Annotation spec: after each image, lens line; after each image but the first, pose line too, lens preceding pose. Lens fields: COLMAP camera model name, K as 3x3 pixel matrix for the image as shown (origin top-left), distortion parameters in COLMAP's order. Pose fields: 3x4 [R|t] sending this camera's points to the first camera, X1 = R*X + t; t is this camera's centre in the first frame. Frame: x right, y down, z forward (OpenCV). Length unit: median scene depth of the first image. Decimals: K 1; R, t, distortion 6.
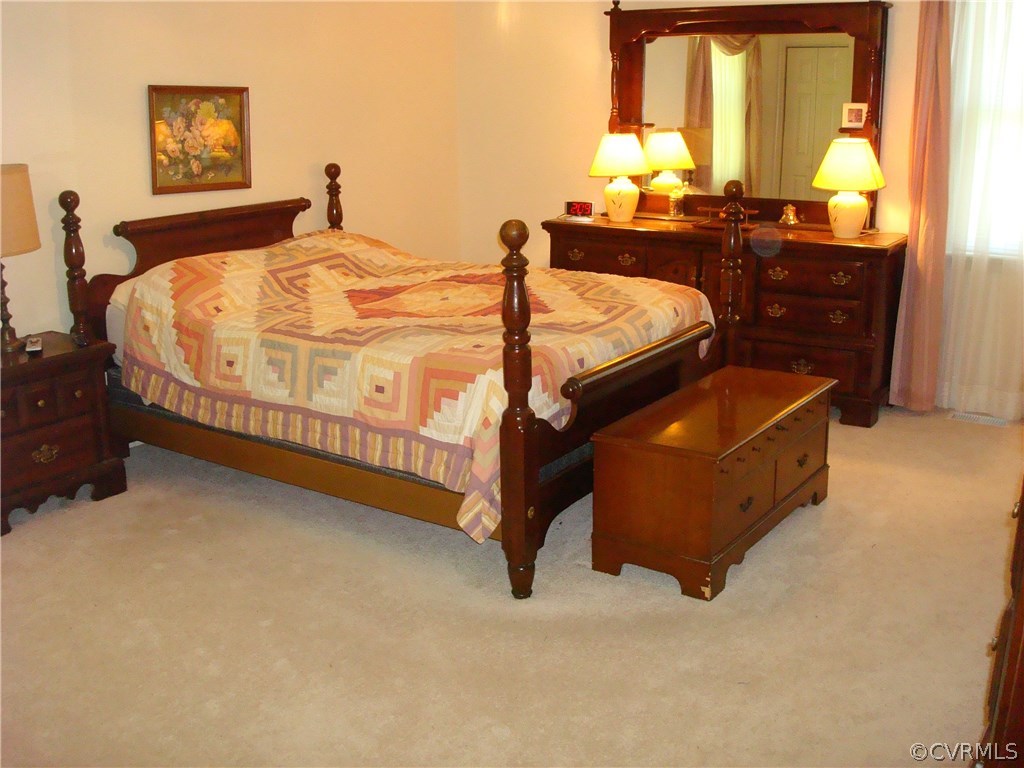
lens RADIAL K [[1087.9, 0, 509.0], [0, 1087.9, 382.9], [0, 0, 1]] dist [-0.099810, -0.055413]
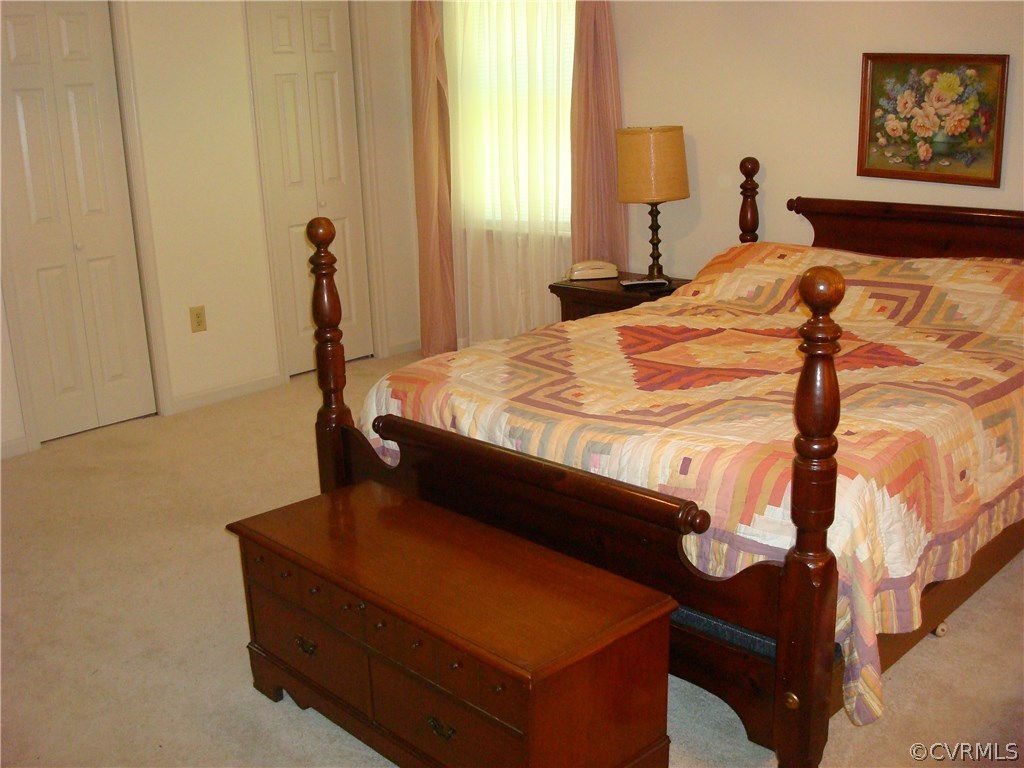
lens RADIAL K [[1092.0, 0, 516.9], [0, 1092.0, 382.3], [0, 0, 1]] dist [-0.094712, -0.048041]
pose [[-0.236066, 0.279646, -0.930629, 0.611021], [-0.210148, 0.920342, 0.329861, -0.247330], [0.948742, 0.273439, -0.158495, 0.895172]]
